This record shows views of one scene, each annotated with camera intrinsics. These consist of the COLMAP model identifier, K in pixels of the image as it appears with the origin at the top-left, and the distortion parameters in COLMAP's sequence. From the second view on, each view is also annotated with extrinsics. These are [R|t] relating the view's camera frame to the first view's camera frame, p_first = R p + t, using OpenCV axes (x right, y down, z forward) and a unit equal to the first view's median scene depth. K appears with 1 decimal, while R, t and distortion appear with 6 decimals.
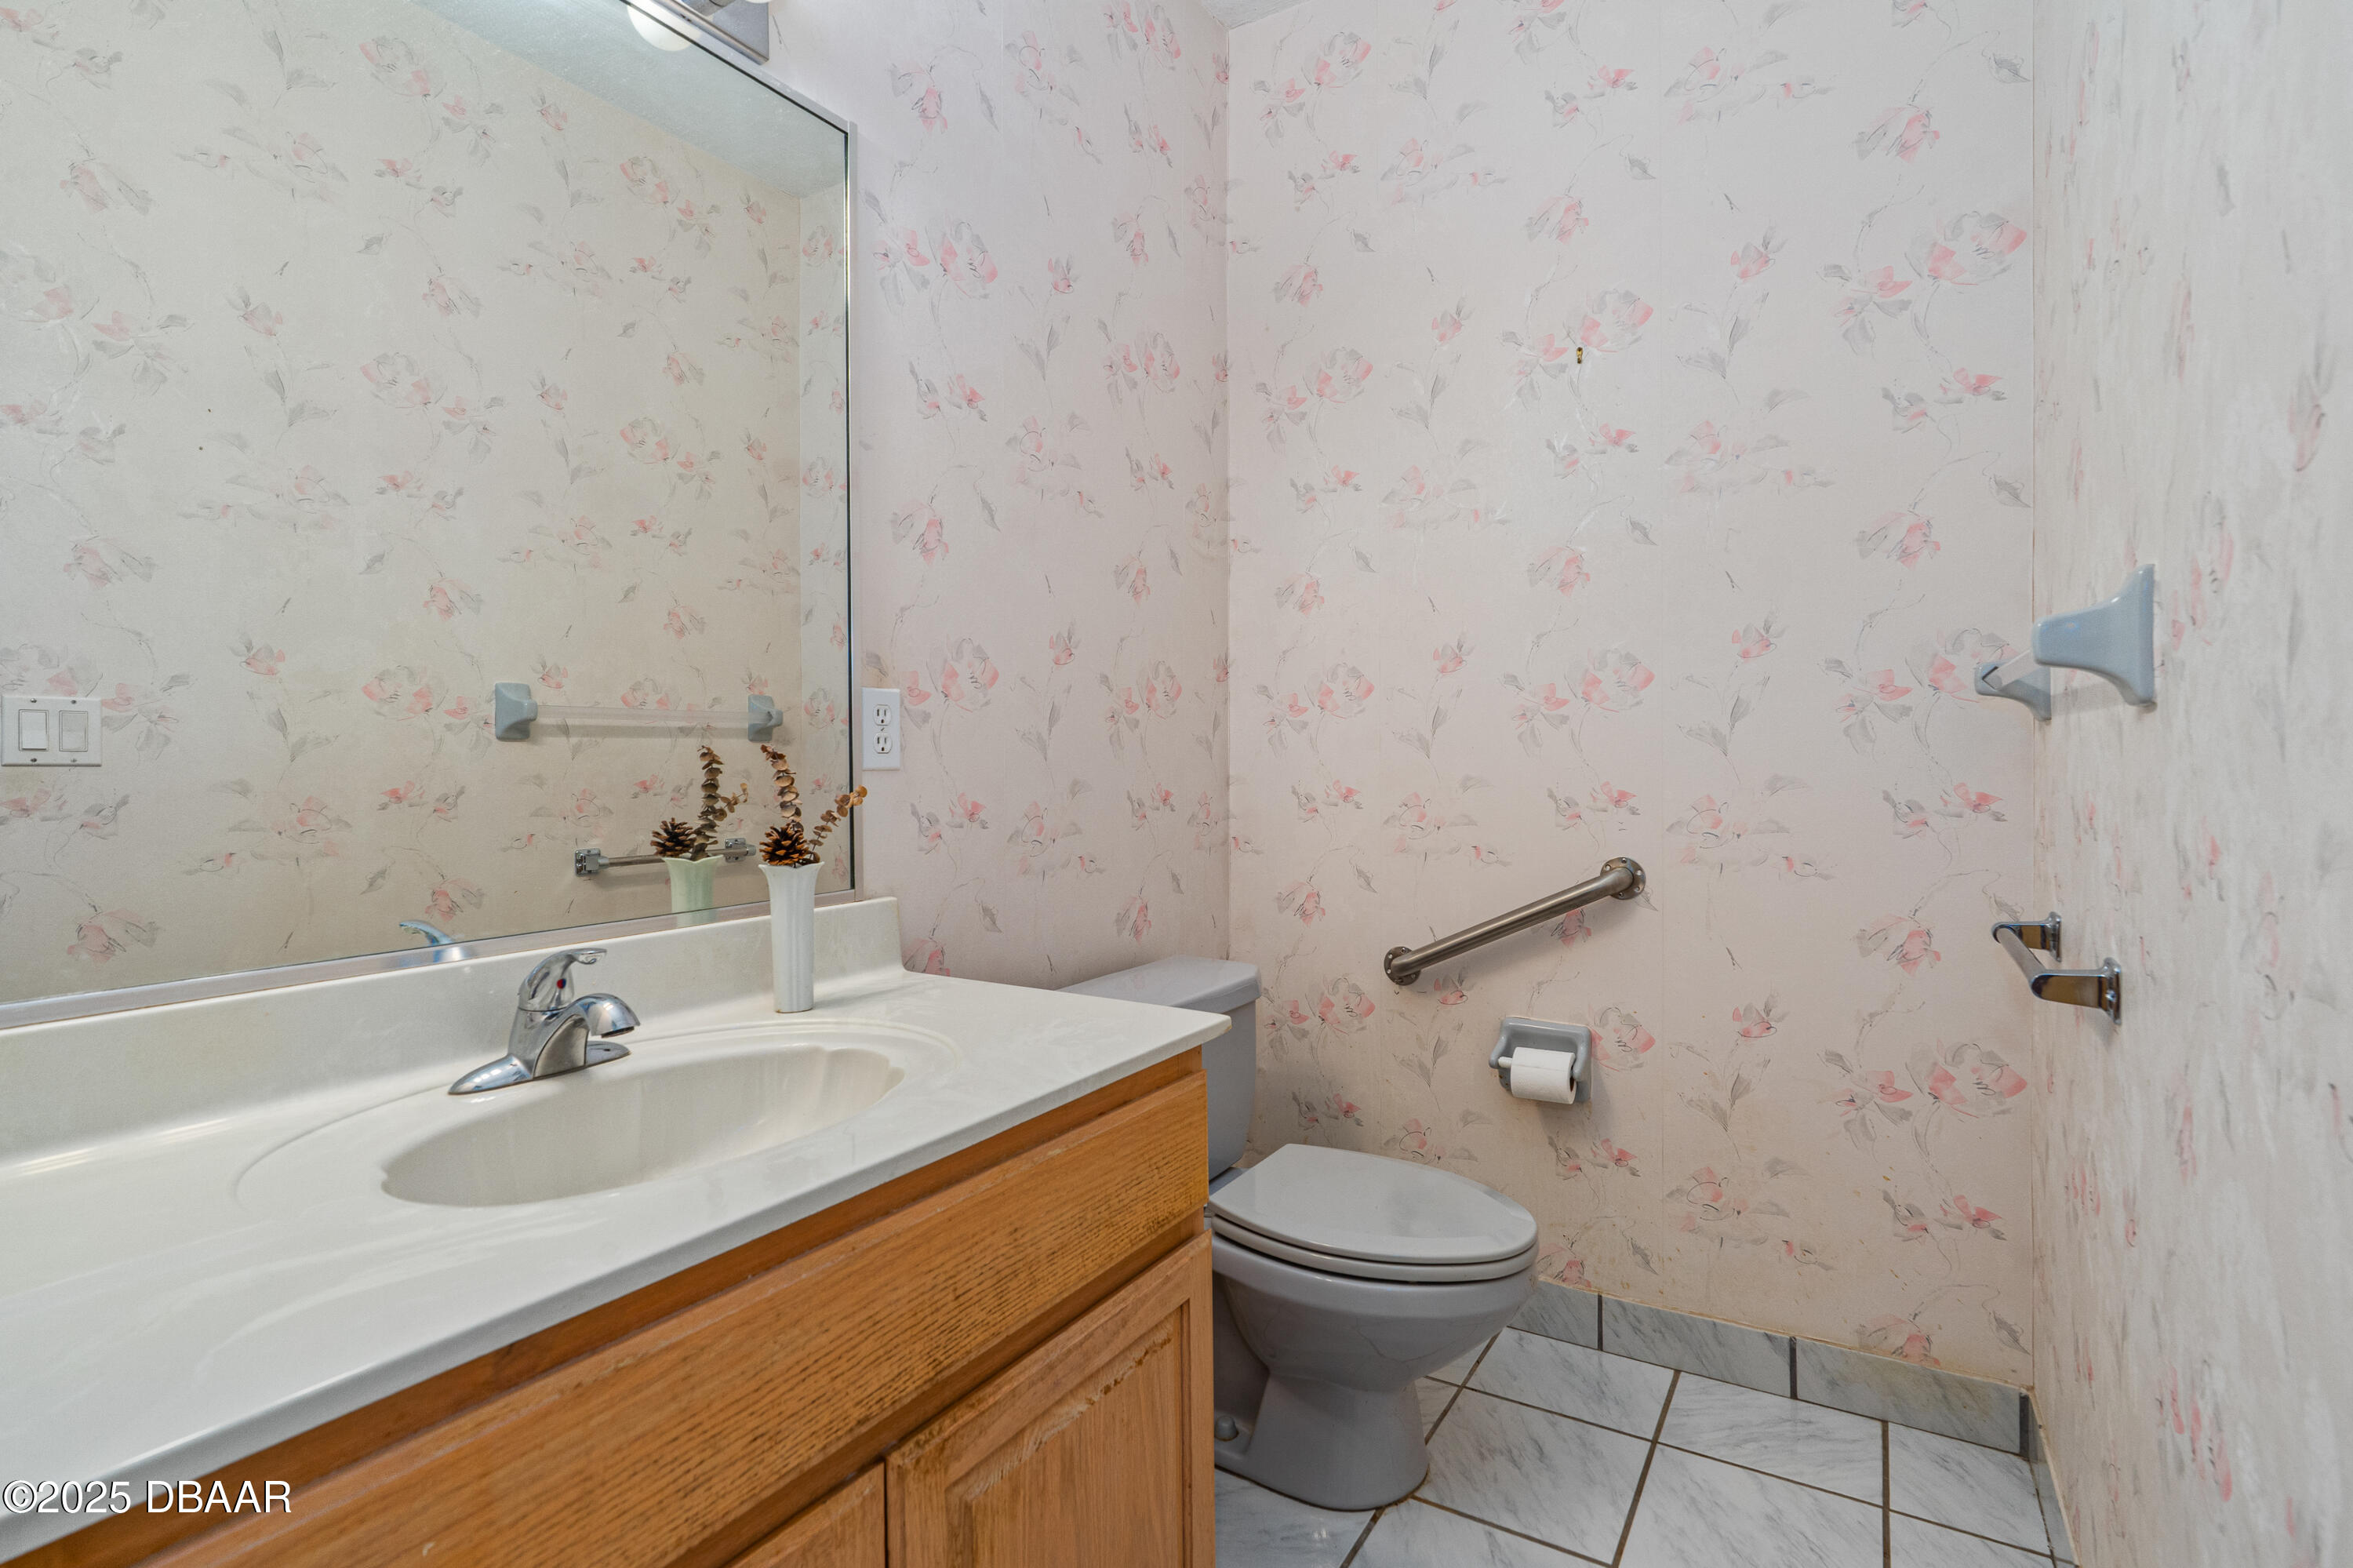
lens RADIAL K [[1071.8, 0, 1182.2], [0, 1071.8, 767.7], [0, 0, 1]] dist [-0.010286, 0.000495]
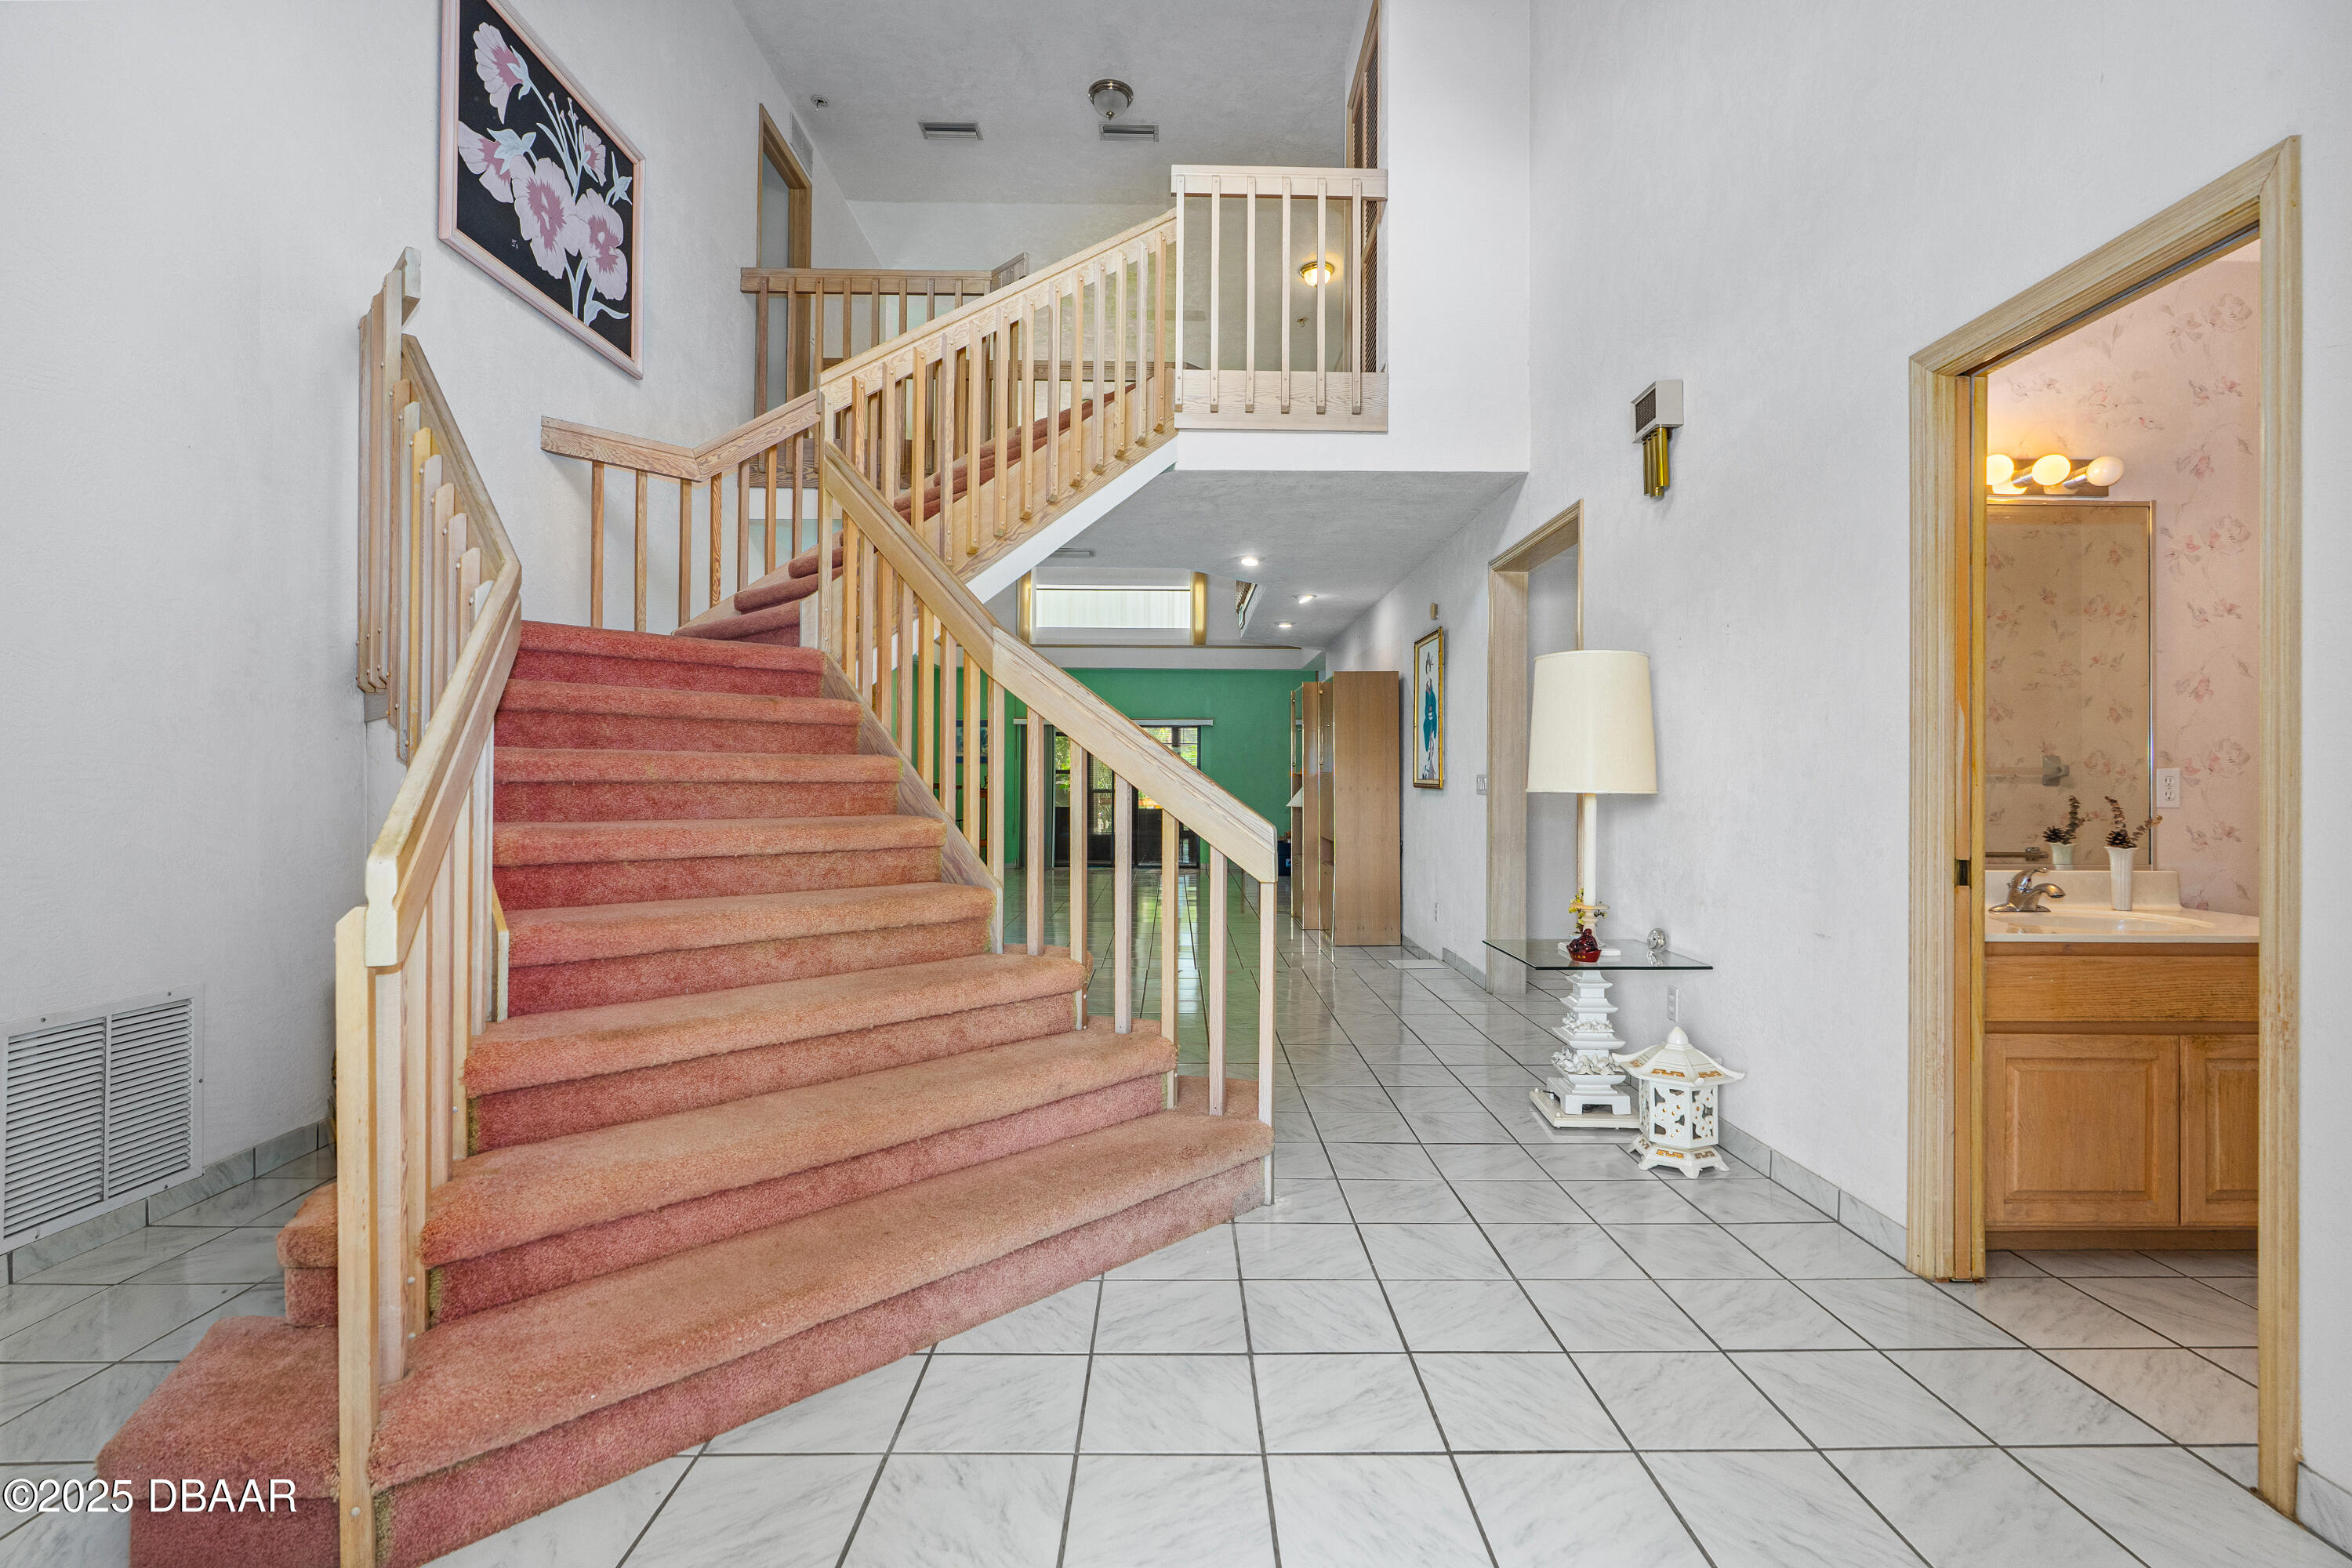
lens RADIAL K [[1071.3, 0, 1182.4], [0, 1071.3, 764.3], [0, 0, 1]] dist [-0.010286, 0.000495]
pose [[0.550050, 0.001672, -0.835130, 0.377881], [-0.023306, 0.999639, -0.013350, -0.011175], [0.834807, 0.026807, 0.549890, -1.692455]]
